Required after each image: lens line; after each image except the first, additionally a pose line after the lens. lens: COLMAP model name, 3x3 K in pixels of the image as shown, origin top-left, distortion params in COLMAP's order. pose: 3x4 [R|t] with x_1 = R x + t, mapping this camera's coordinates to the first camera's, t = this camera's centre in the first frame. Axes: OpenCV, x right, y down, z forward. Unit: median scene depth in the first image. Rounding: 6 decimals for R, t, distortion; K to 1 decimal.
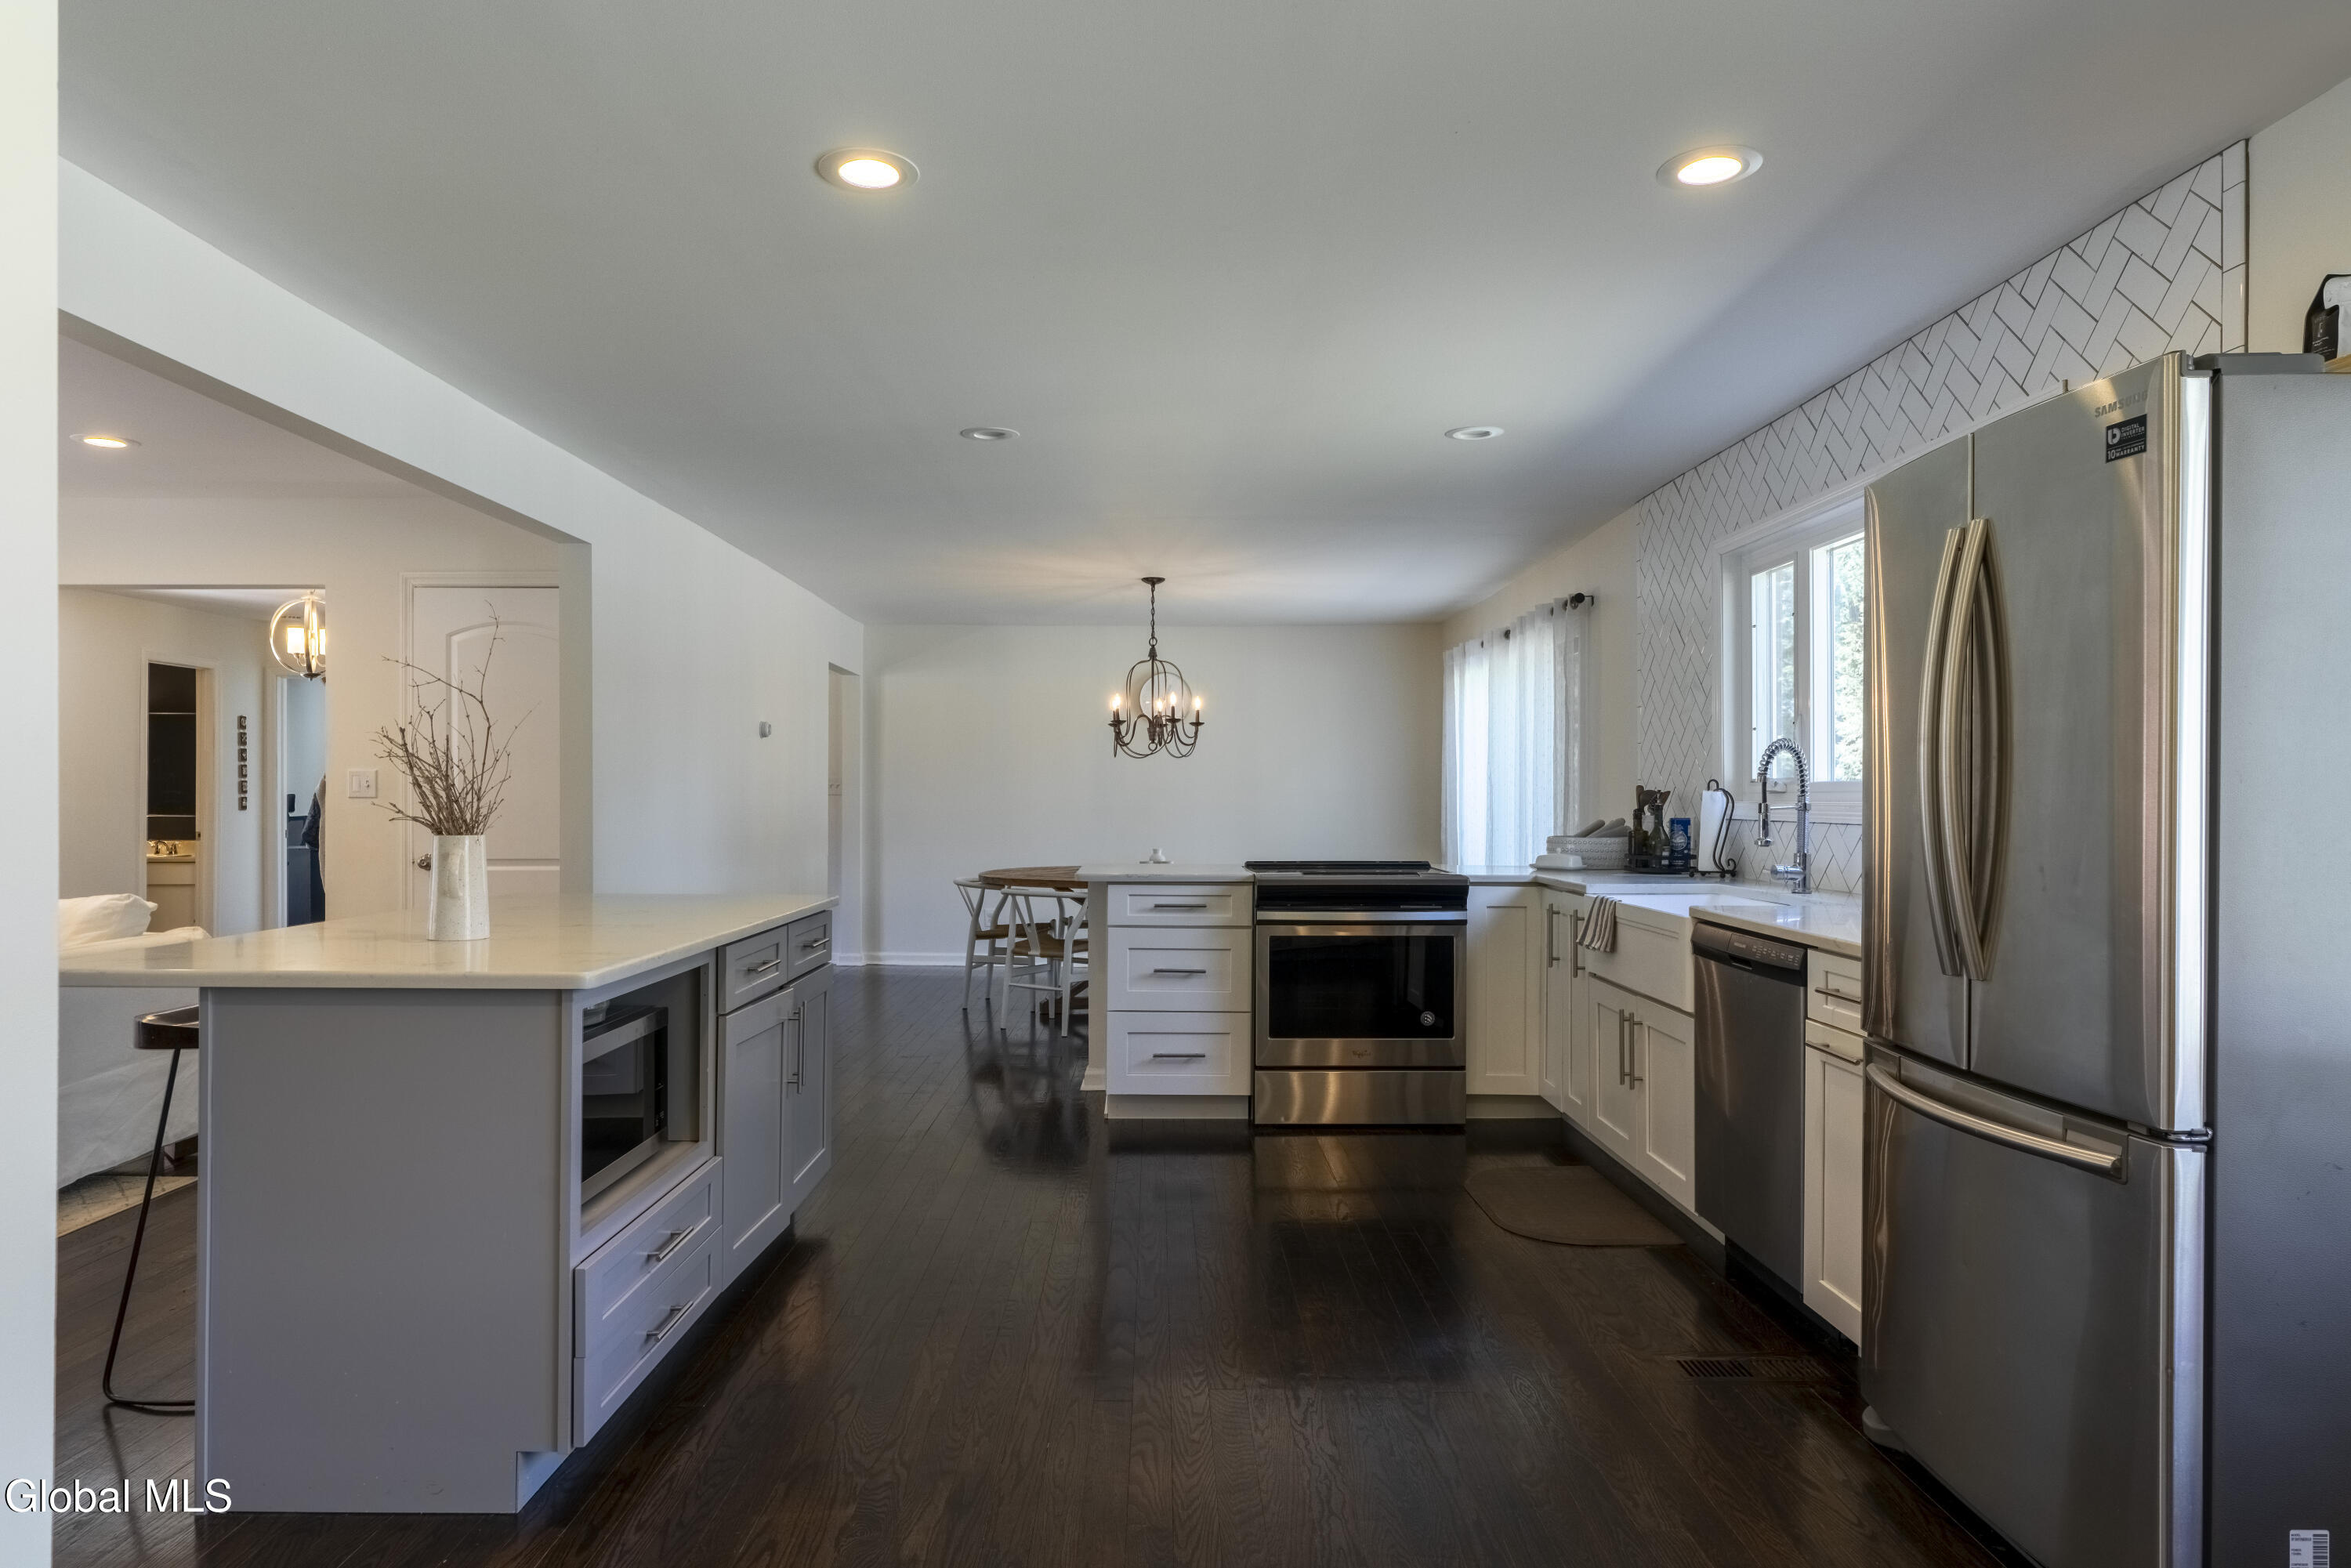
lens RADIAL K [[1473.3, 0, 1172.8], [0, 1473.3, 790.9], [0, 0, 1]] dist [0.016666, 0.005387]
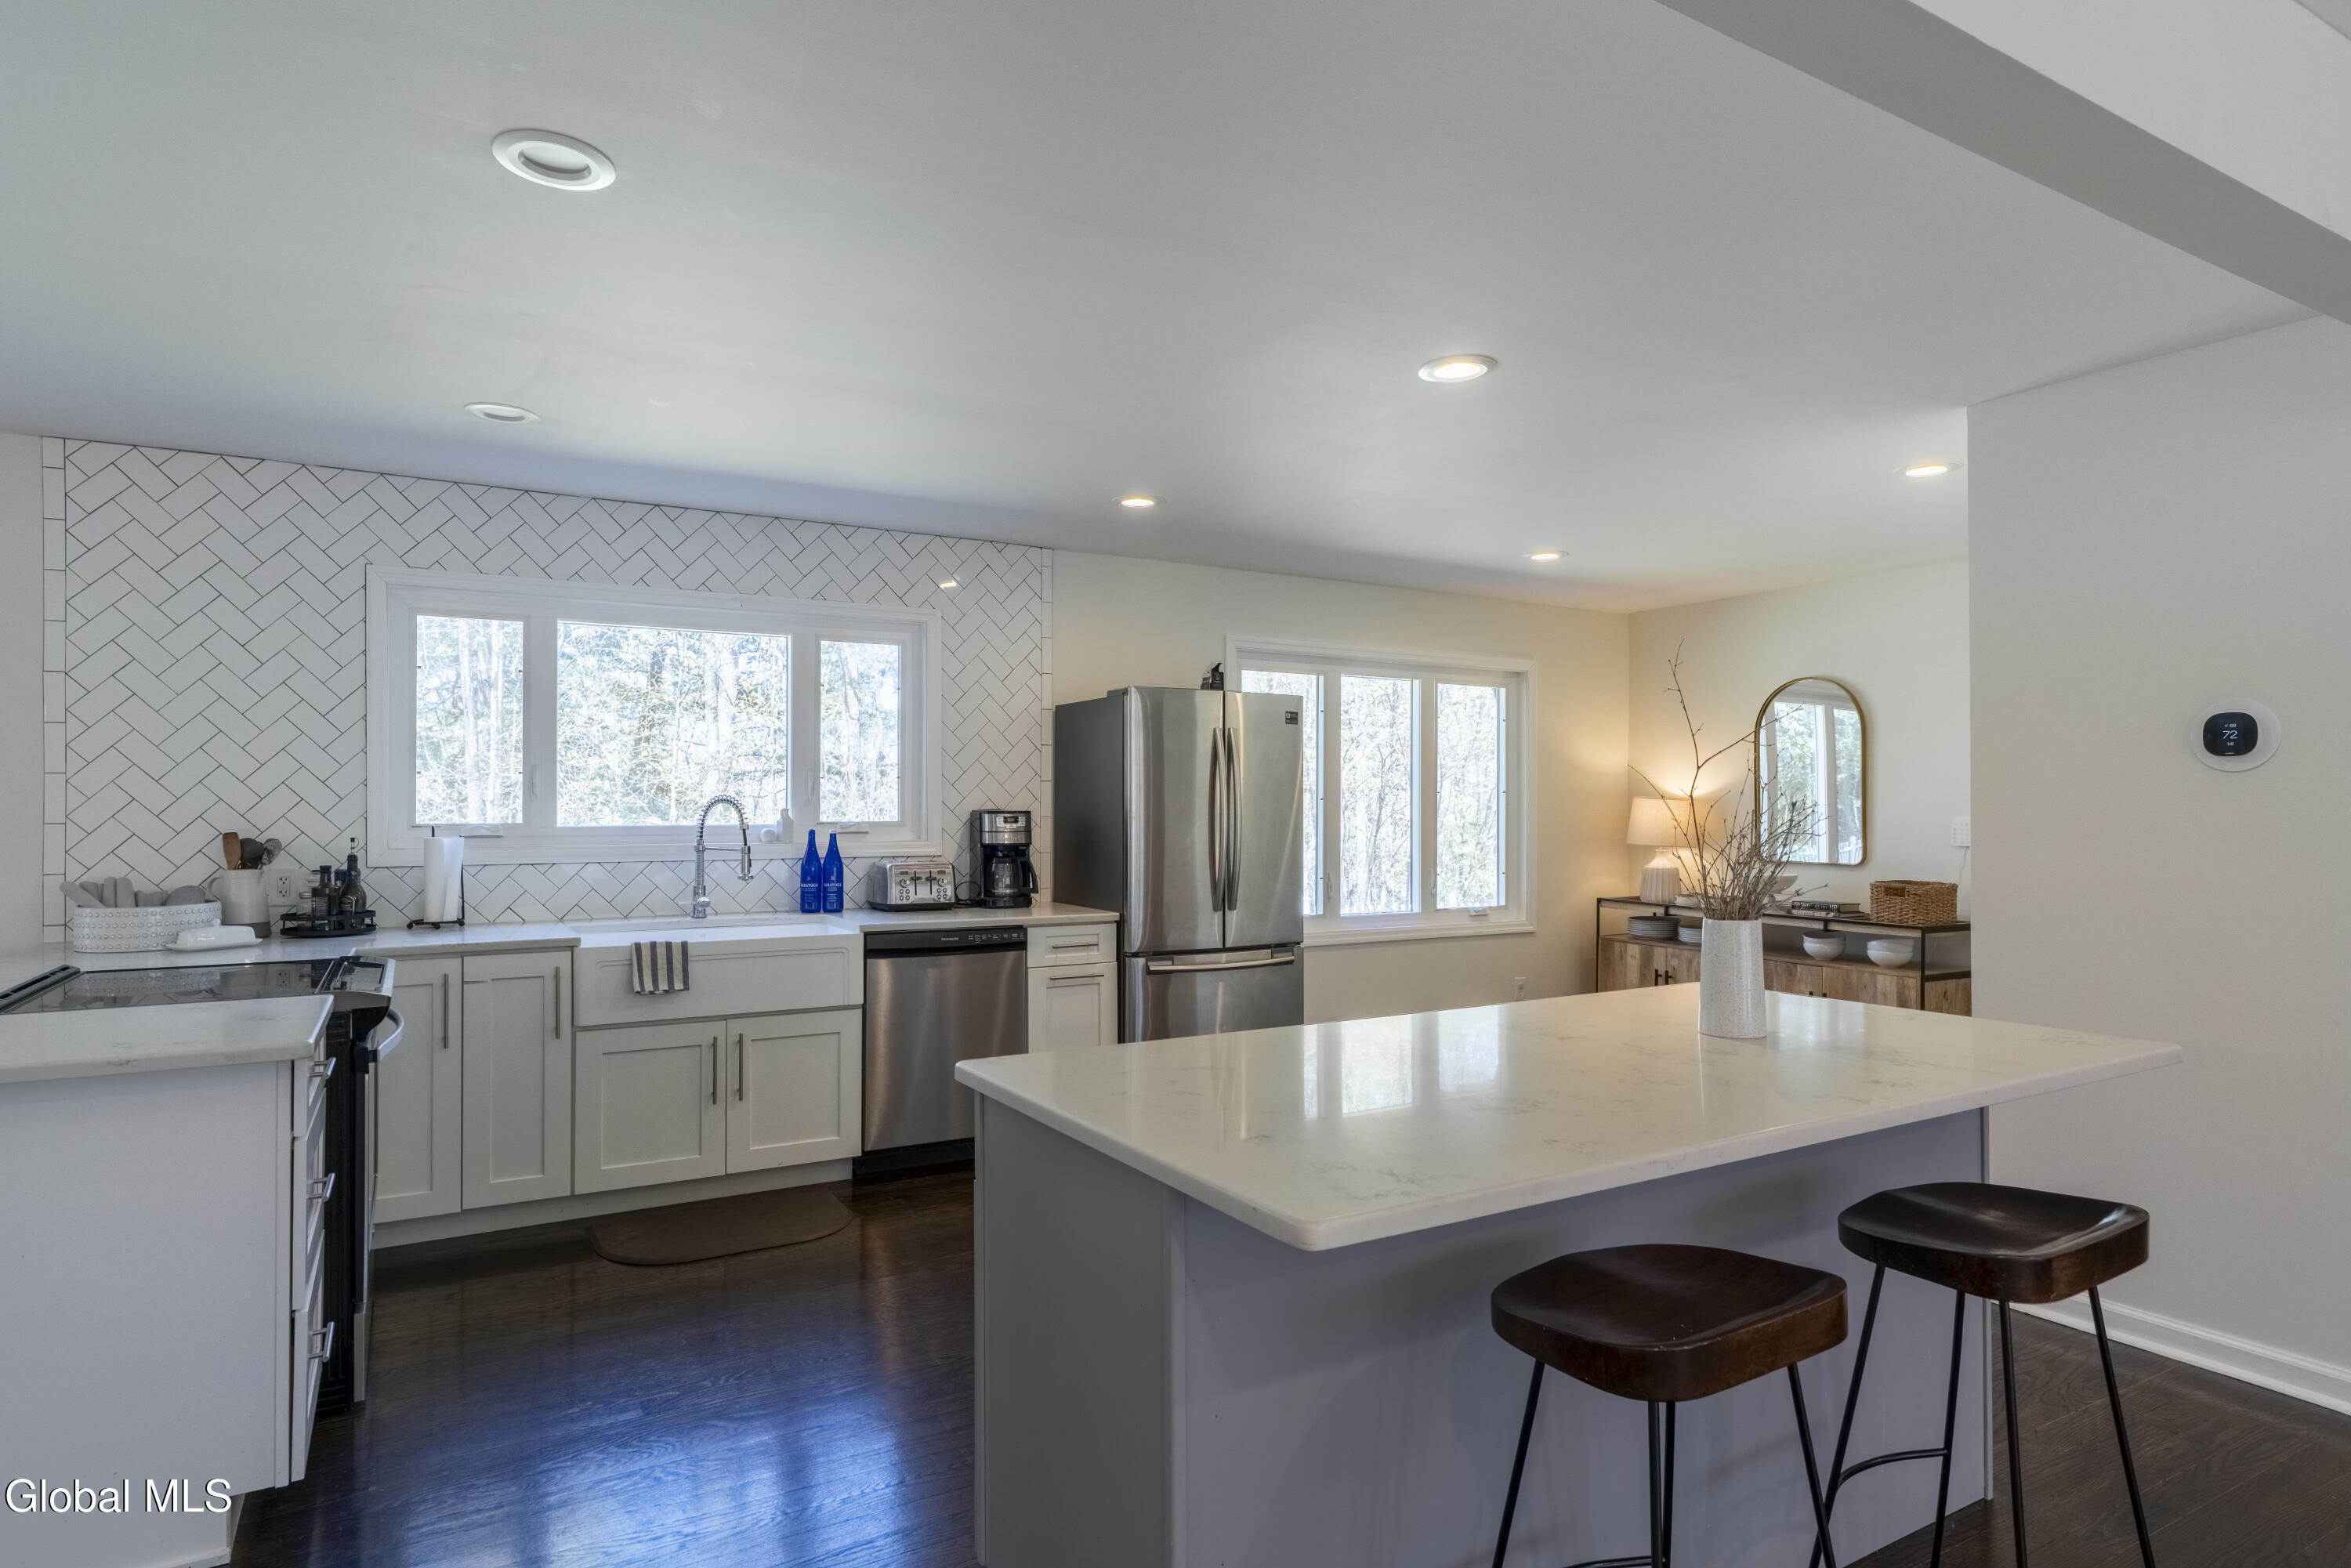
lens RADIAL K [[1266.1, 0, 1166.2], [0, 1266.1, 793.5], [0, 0, 1]] dist [-0.003015, 0.000575]
pose [[-0.500717, 0.012088, 0.865527, -0.955068], [-0.003365, 0.999868, -0.015911, -0.026245], [-0.865605, -0.010879, -0.500610, 1.644295]]
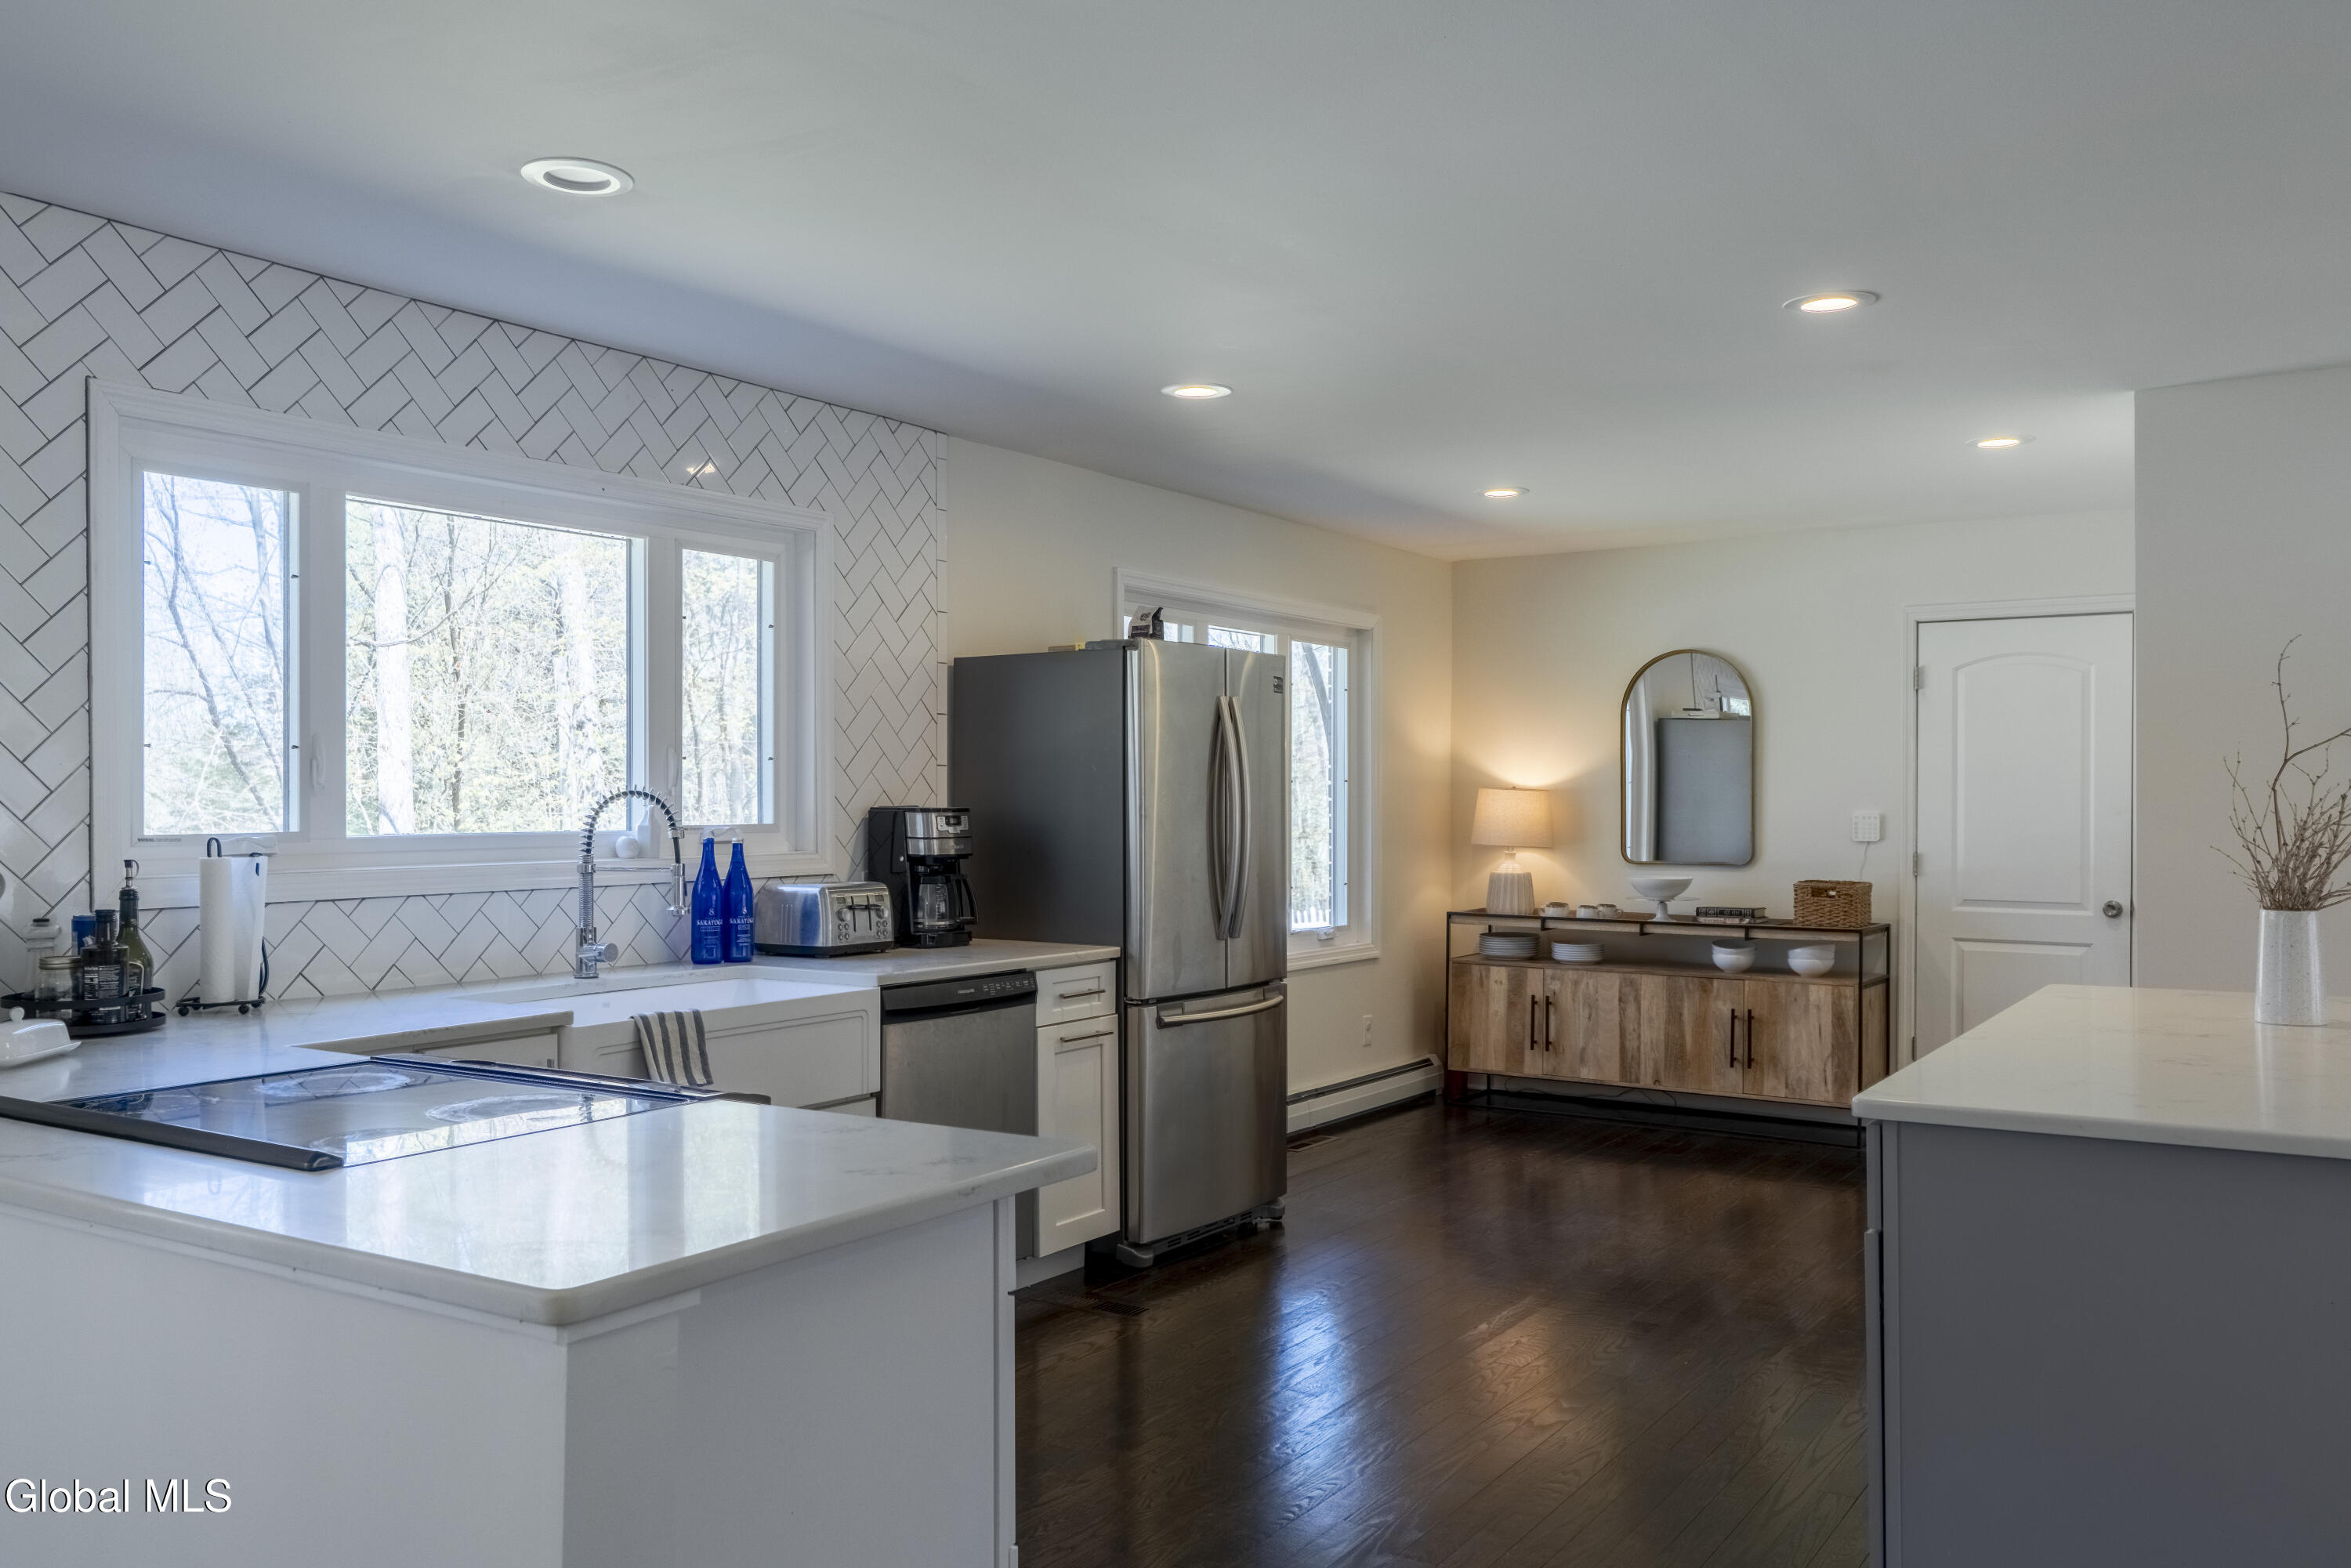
lens RADIAL K [[1845.8, 0, 1176.2], [0, 1845.8, 787.5], [0, 0, 1]] dist [0.013569, -0.001034]
pose [[-0.836040, 0.010044, 0.548577, -0.525915], [0.003305, 0.999906, -0.013271, -0.024717], [-0.548659, -0.009282, -0.835995, 2.282922]]
